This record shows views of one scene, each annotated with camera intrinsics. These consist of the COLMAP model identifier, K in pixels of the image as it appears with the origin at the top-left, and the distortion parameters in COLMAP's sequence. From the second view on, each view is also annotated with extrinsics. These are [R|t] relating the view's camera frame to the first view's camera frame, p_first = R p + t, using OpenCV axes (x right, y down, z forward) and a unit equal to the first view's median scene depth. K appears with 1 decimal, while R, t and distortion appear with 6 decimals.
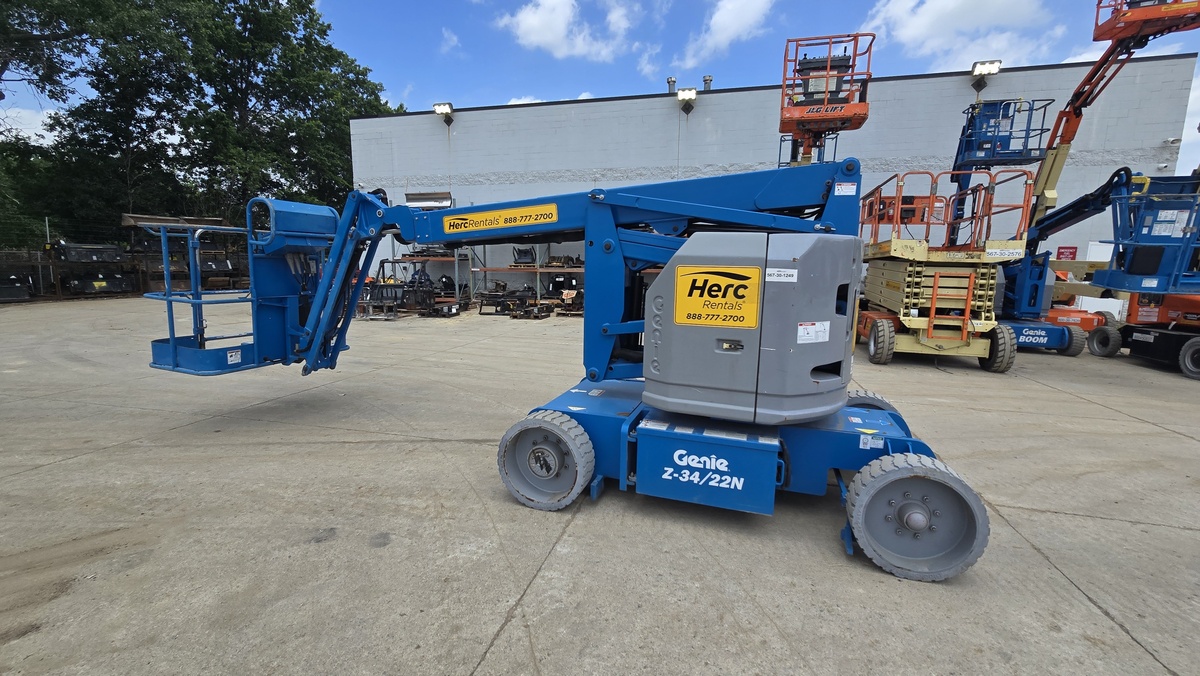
lens RADIAL K [[488.9, 0, 606.8], [0, 488.9, 336.0], [0, 0, 1]] dist [-0.001906, -0.000104]
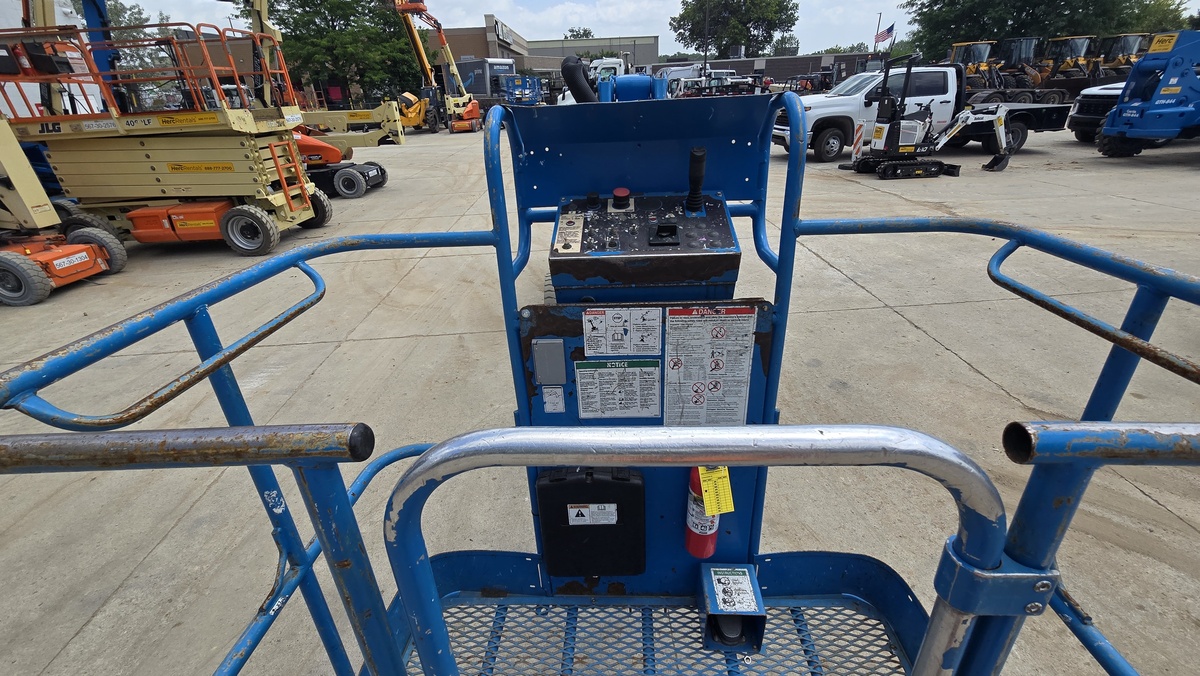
lens RADIAL K [[488.9, 0, 605.0], [0, 488.9, 335.7], [0, 0, 1]] dist [-0.001906, -0.000104]
pose [[-0.290145, -0.440448, 0.849601, -0.915784], [0.177464, 0.847629, 0.500031, -0.302978], [-0.940384, 0.295855, -0.167771, 1.112863]]
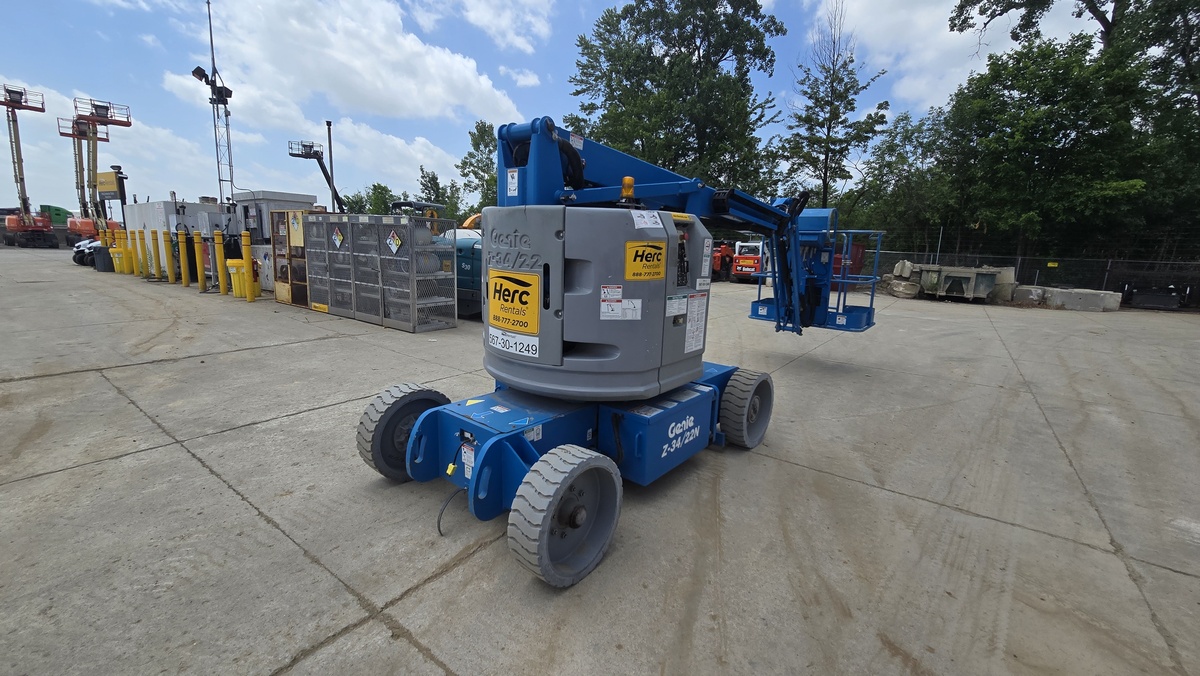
lens RADIAL K [[488.9, 0, 603.8], [0, 488.9, 335.9], [0, 0, 1]] dist [-0.001906, -0.000104]
pose [[-0.367008, 0.142471, -0.919243, 0.893210], [-0.177062, 0.959435, 0.219393, -0.133819], [0.913211, 0.243282, -0.326894, 1.030529]]
